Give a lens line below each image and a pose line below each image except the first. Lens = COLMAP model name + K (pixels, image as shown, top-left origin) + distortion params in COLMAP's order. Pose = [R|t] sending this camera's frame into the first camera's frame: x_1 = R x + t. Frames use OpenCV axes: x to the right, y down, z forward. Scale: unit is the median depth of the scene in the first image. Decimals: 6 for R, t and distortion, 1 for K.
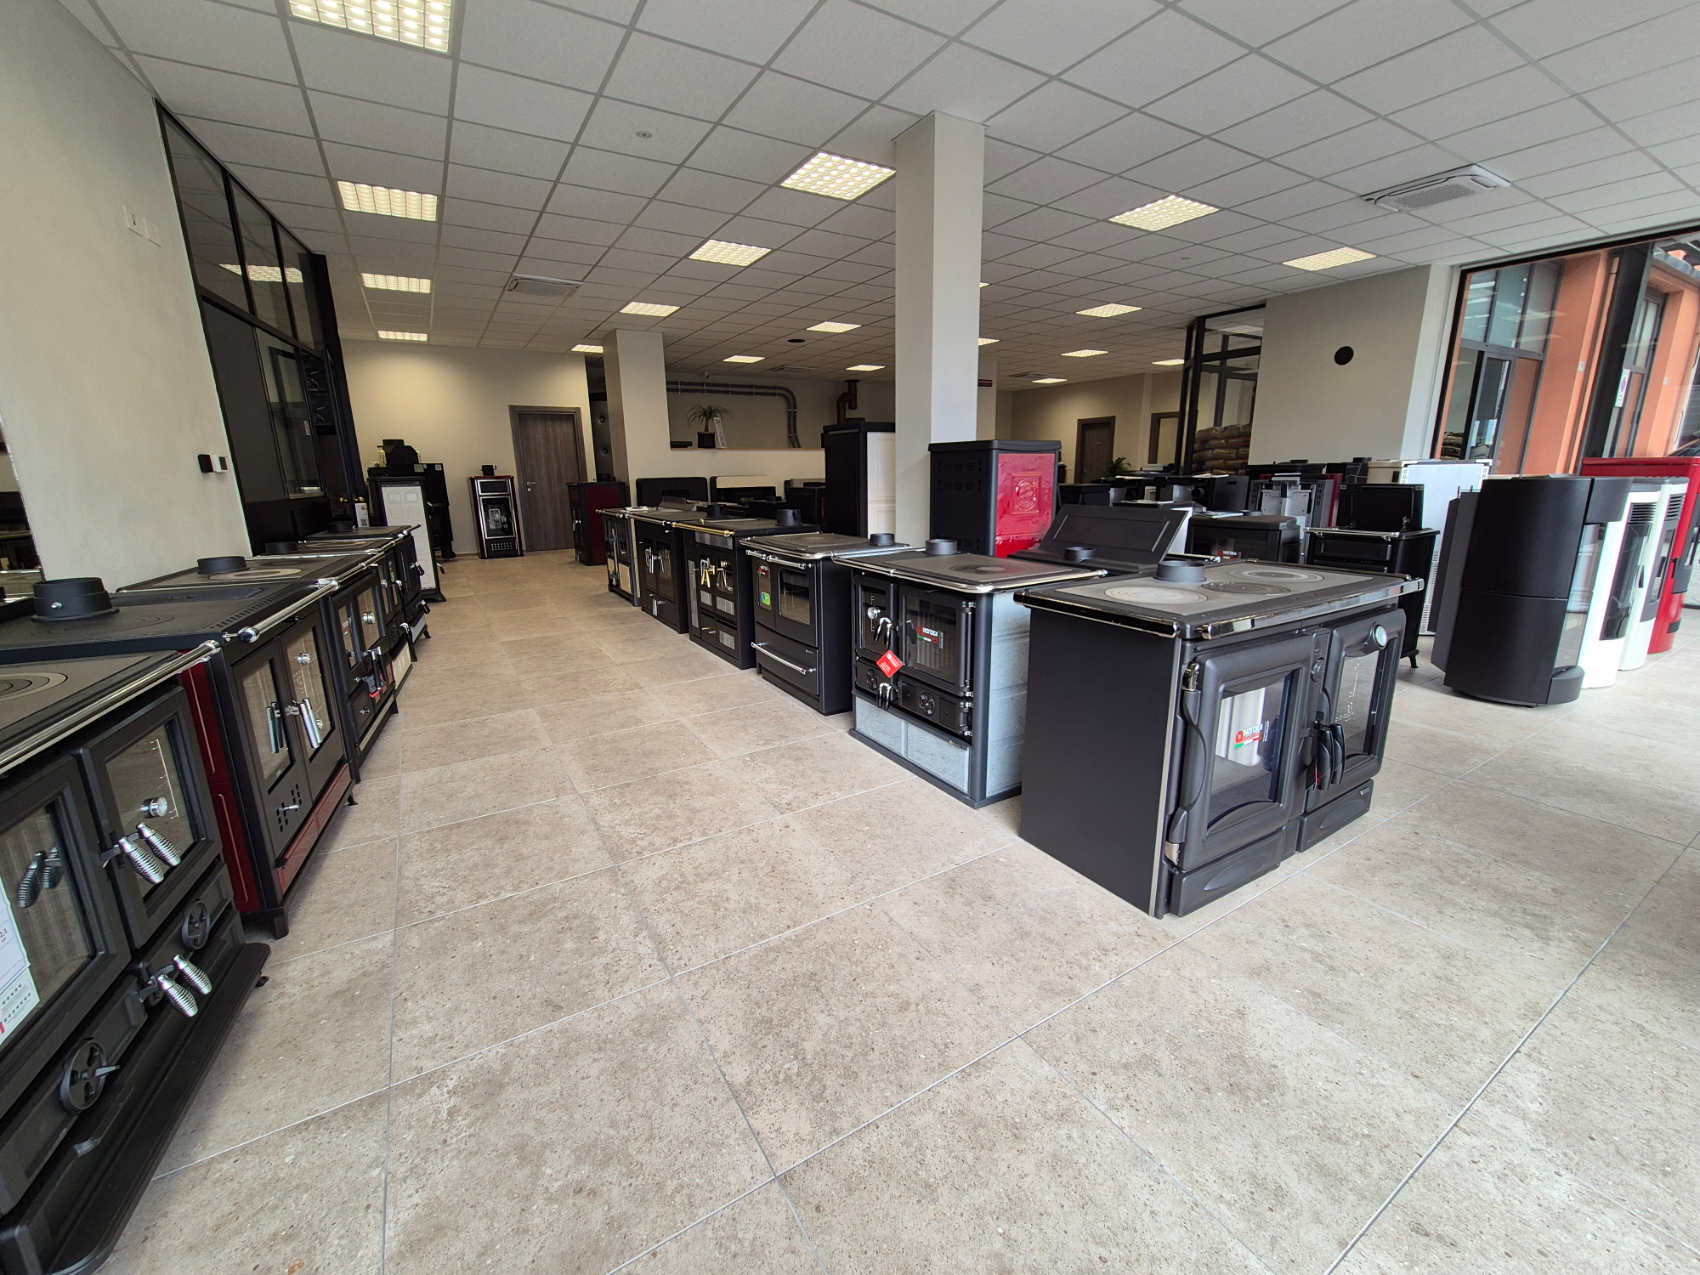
lens RADIAL K [[692.1, 0, 852.2], [0, 692.1, 630.7], [0, 0, 1]] dist [-0.001856, -0.000325]
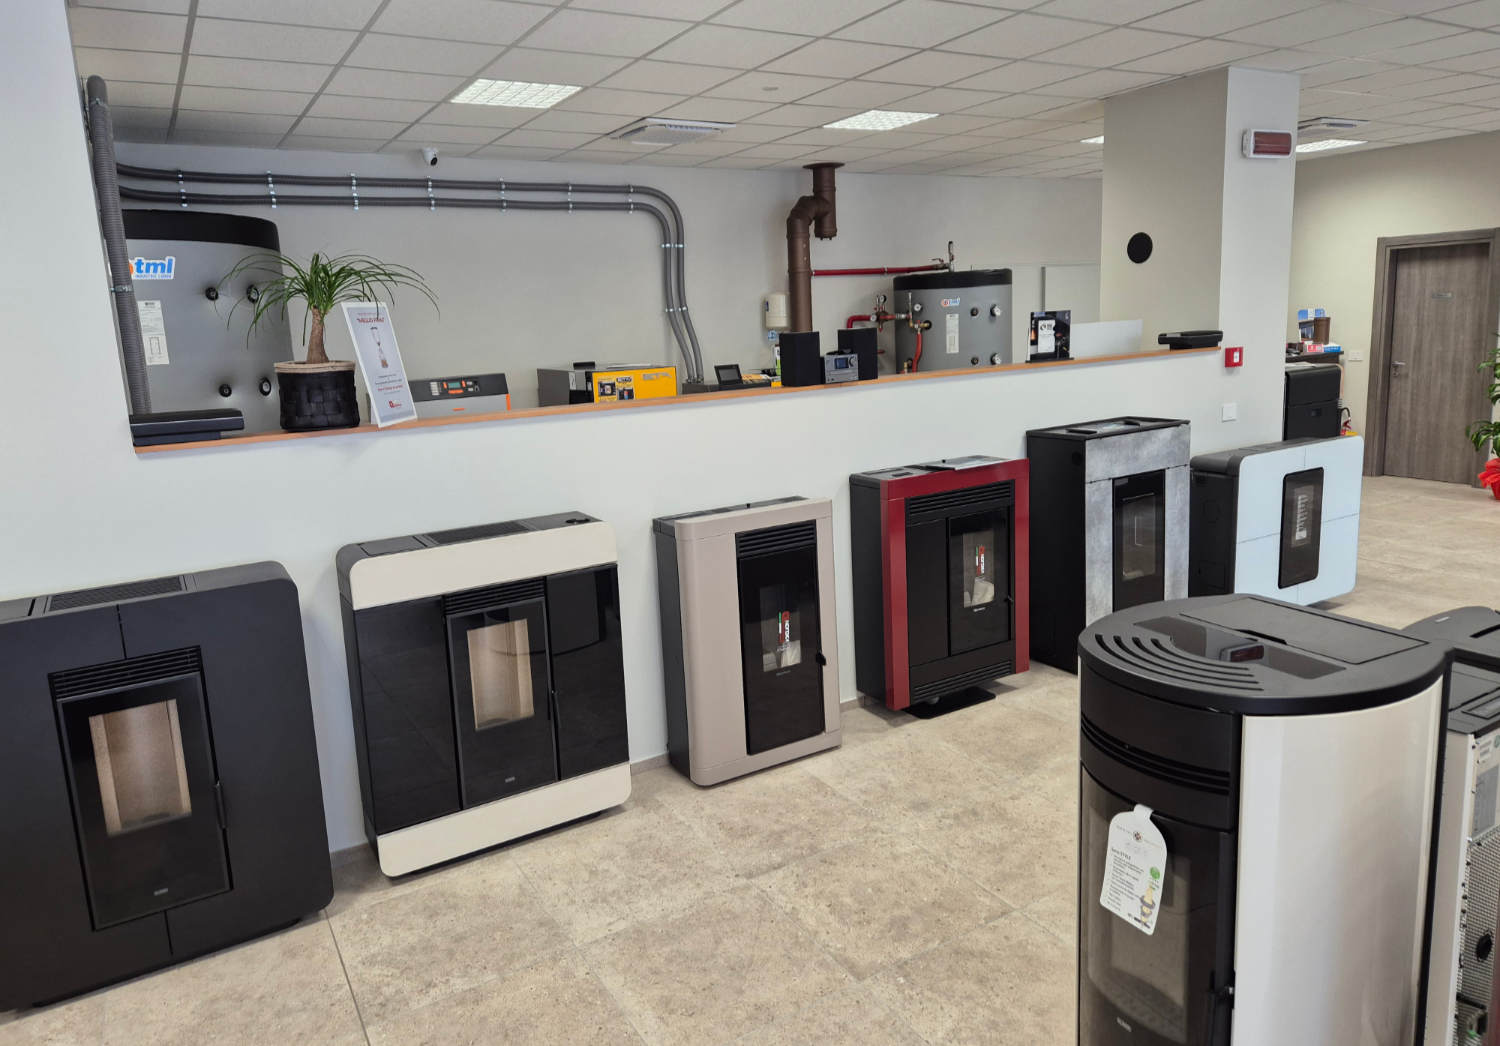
lens RADIAL K [[1000.5, 0, 751.7], [0, 1000.5, 500.0], [0, 0, 1]] dist [0.058690, -0.003430]
pose [[0.999488, -0.029534, -0.012342, -0.058793], [0.028924, 0.998478, -0.046963, -0.219728], [0.013710, 0.046582, 0.998820, 0.656933]]
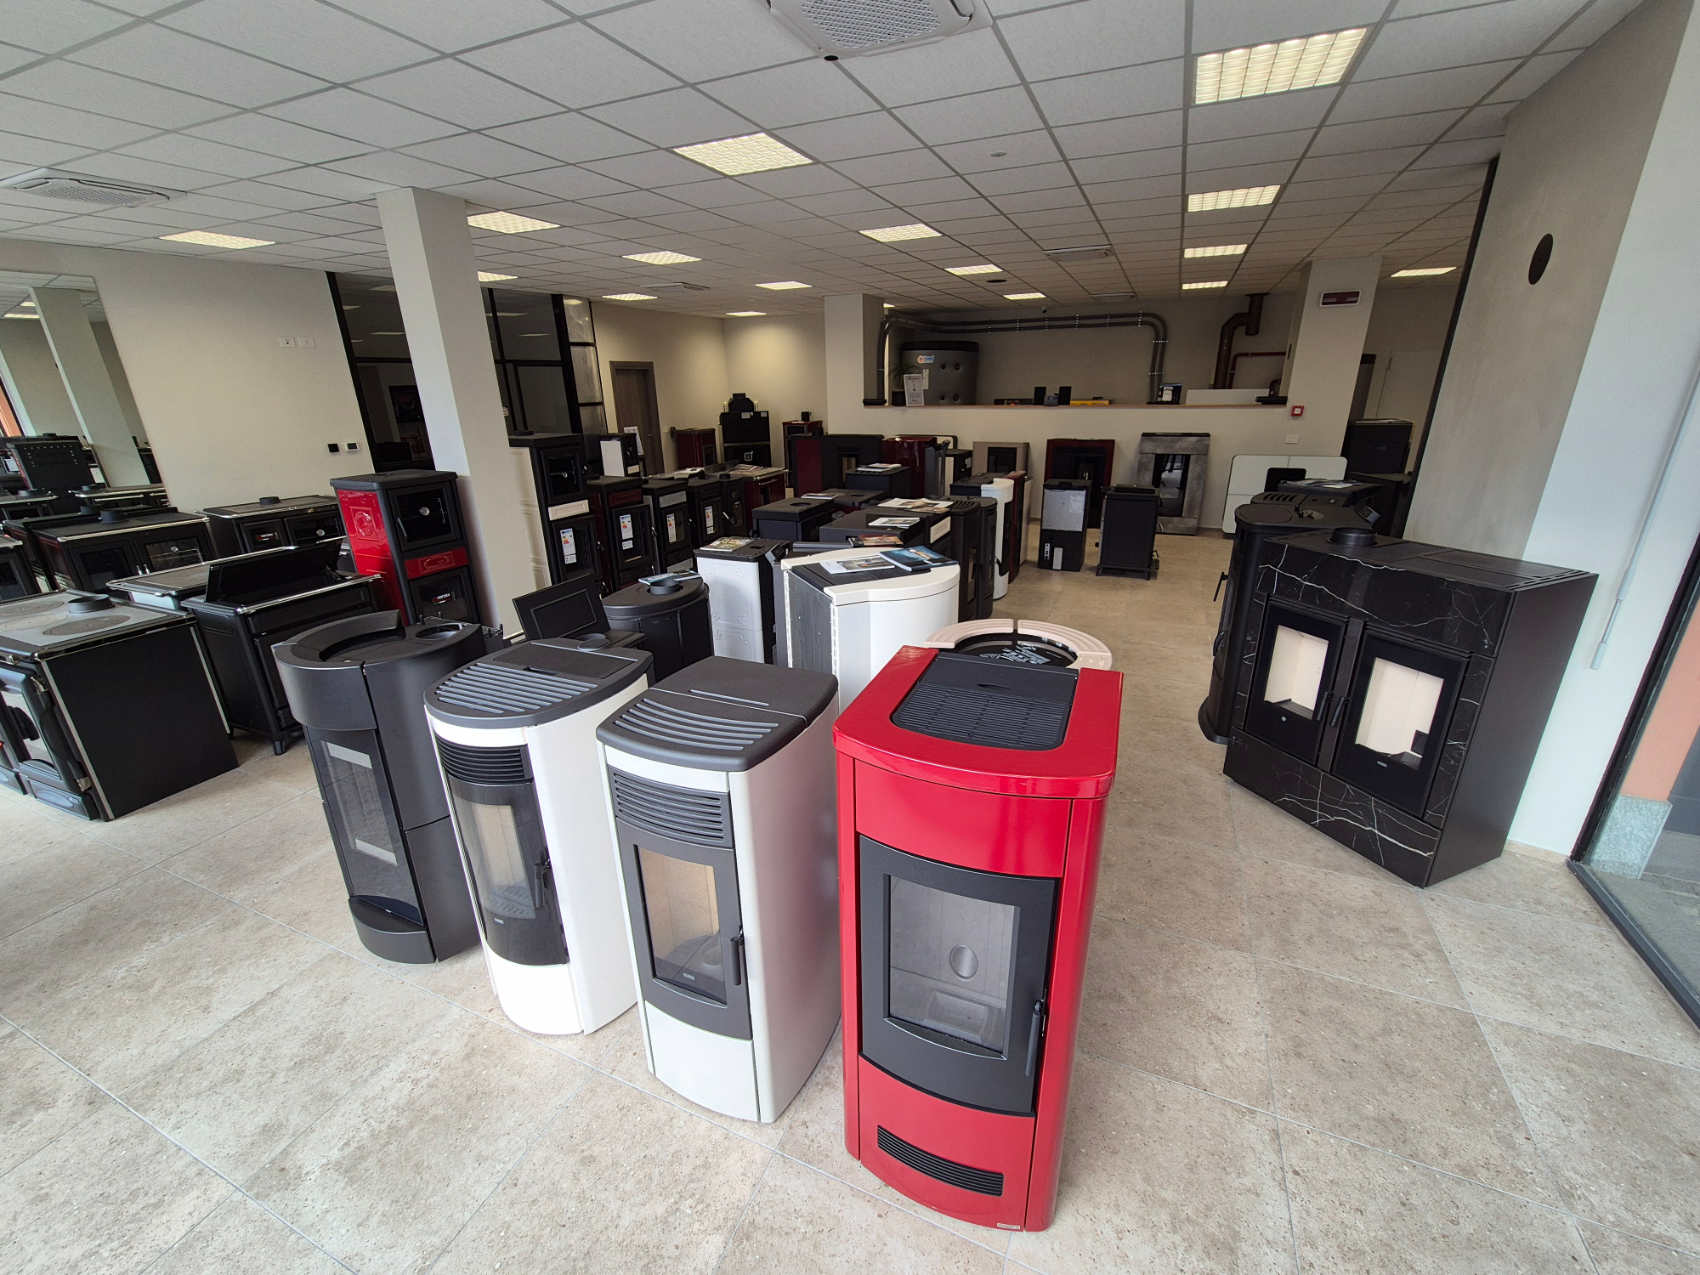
lens RADIAL K [[690.6, 0, 850.0], [0, 690.6, 637.5], [0, 0, 1]] dist [0.000274, -0.000021]
pose [[0.579617, 0.289254, -0.761824, 0.614333], [-0.181715, 0.957220, 0.225189, -0.154069], [0.794370, 0.007911, 0.607383, 0.335062]]
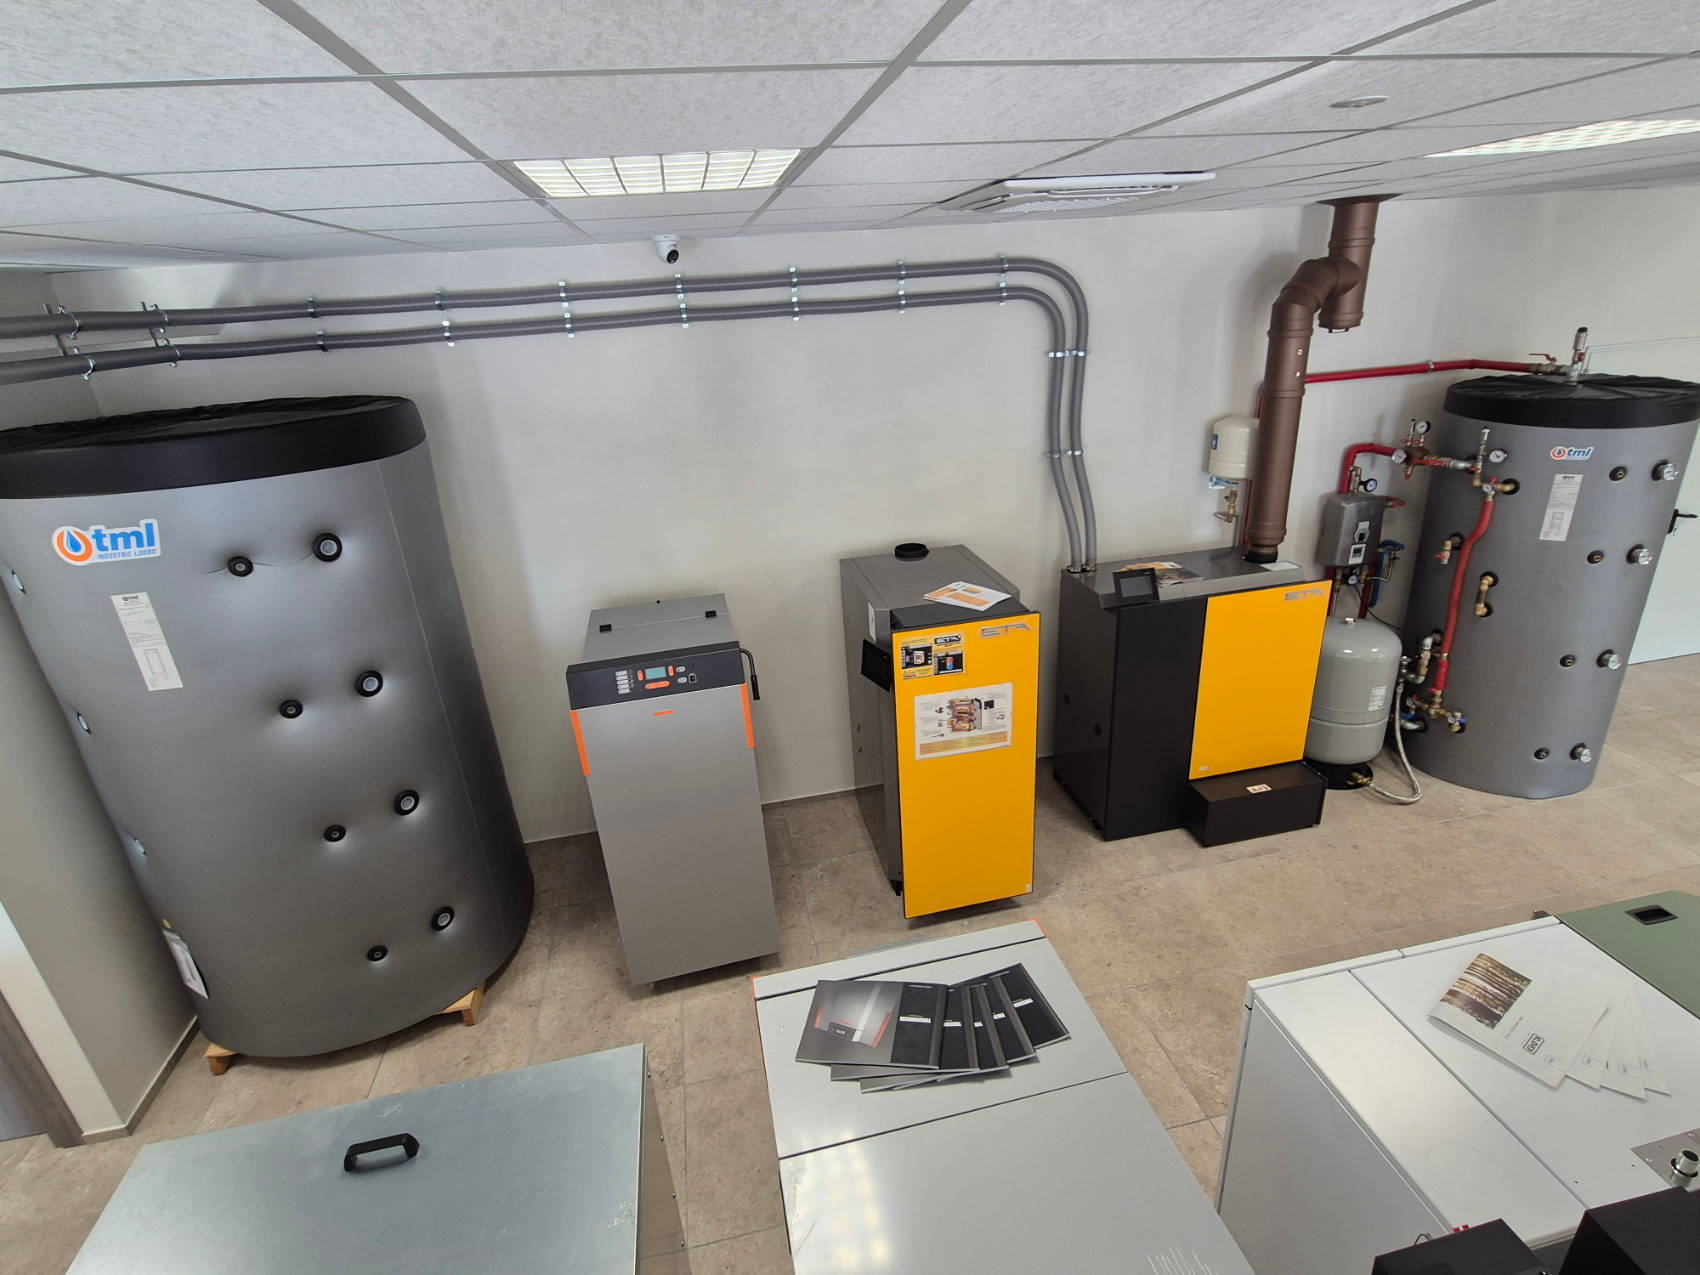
lens RADIAL K [[850.4, 0, 859.0], [0, 850.4, 642.4], [0, 0, 1]] dist [0.006146, -0.000813]
pose [[0.942091, 0.088670, -0.323424, -0.074338], [-0.032076, 0.983816, 0.176288, -0.397379], [0.333821, -0.155705, 0.929688, 1.007364]]
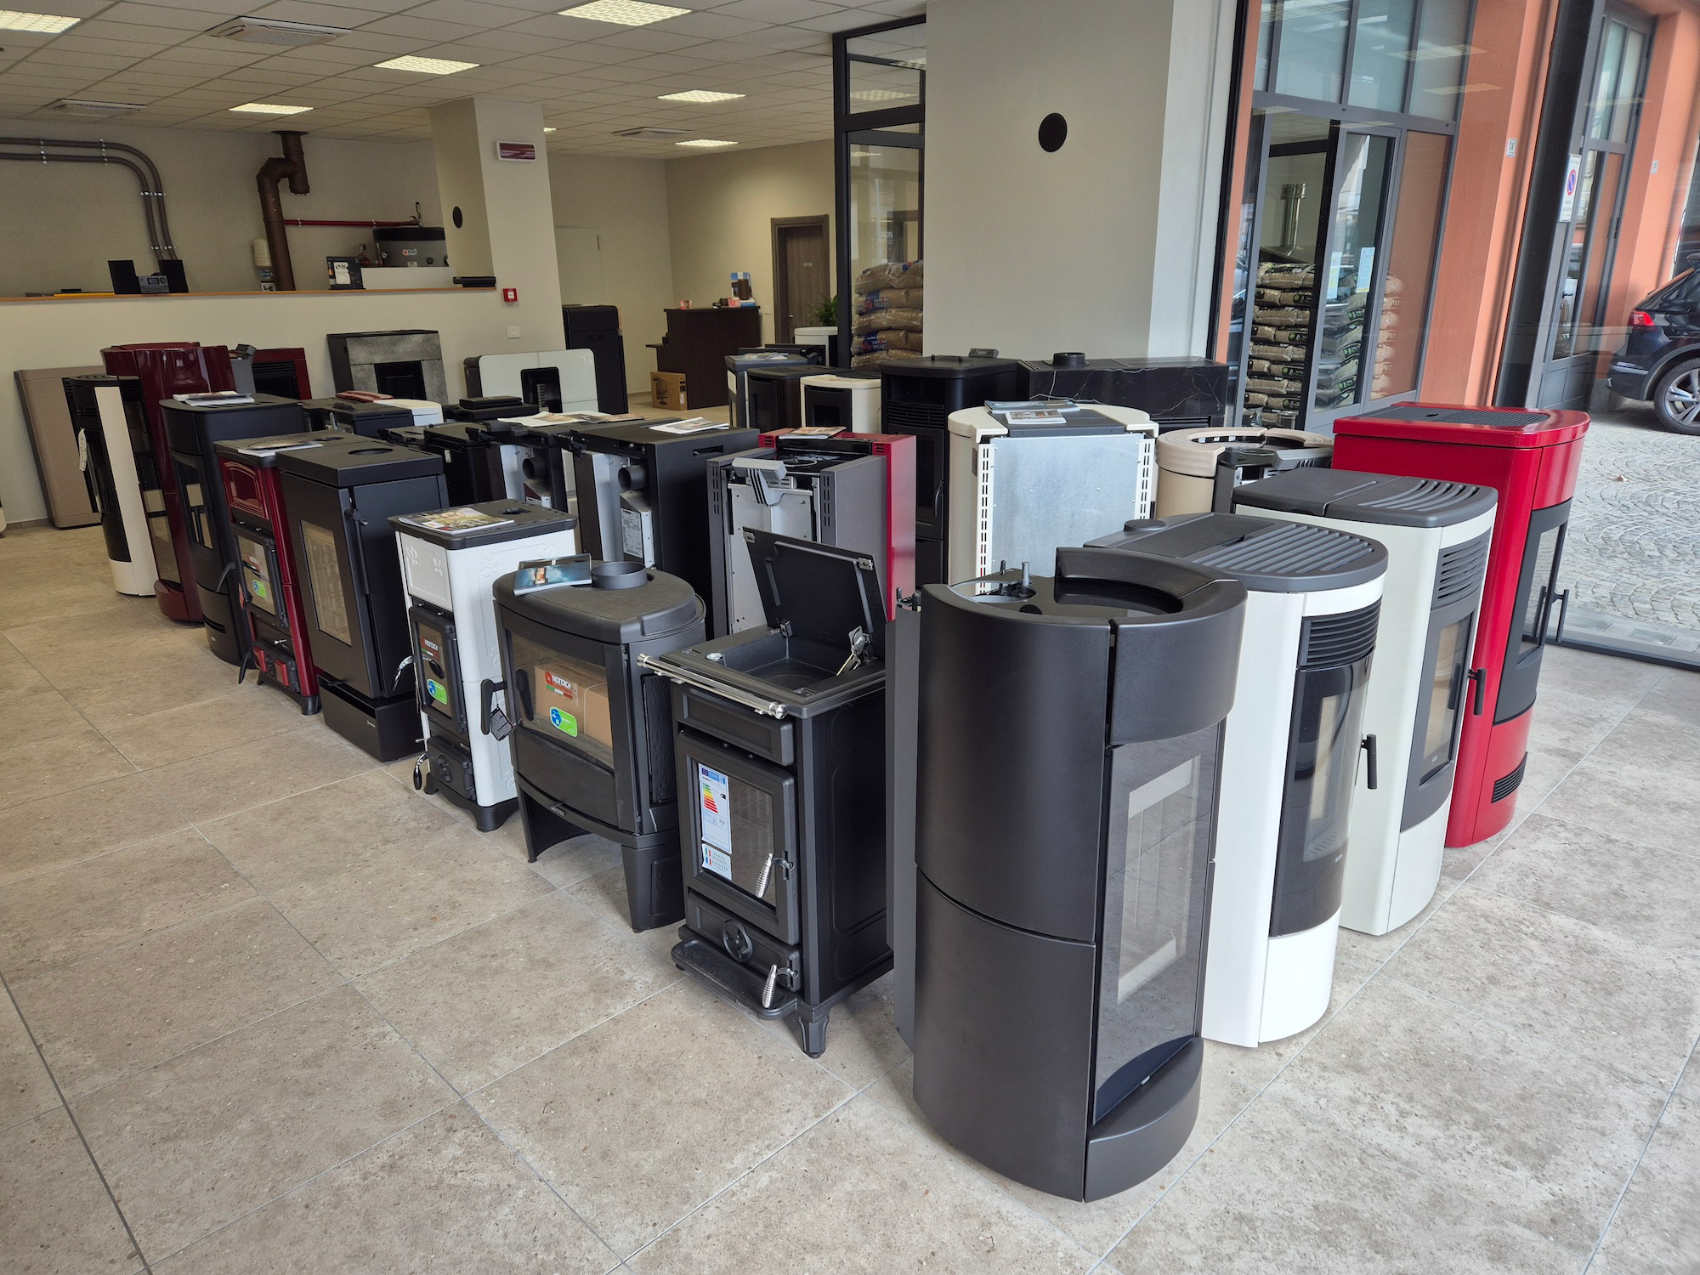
lens RADIAL K [[1130.9, 0, 839.3], [0, 1130.9, 637.8], [0, 0, 1]] dist [0.060196, -0.043772]
pose [[0.974360, -0.071856, 0.213214, 0.267671], [0.054353, 0.994737, 0.086852, -0.087937], [-0.218333, -0.073036, 0.973137, 0.158051]]
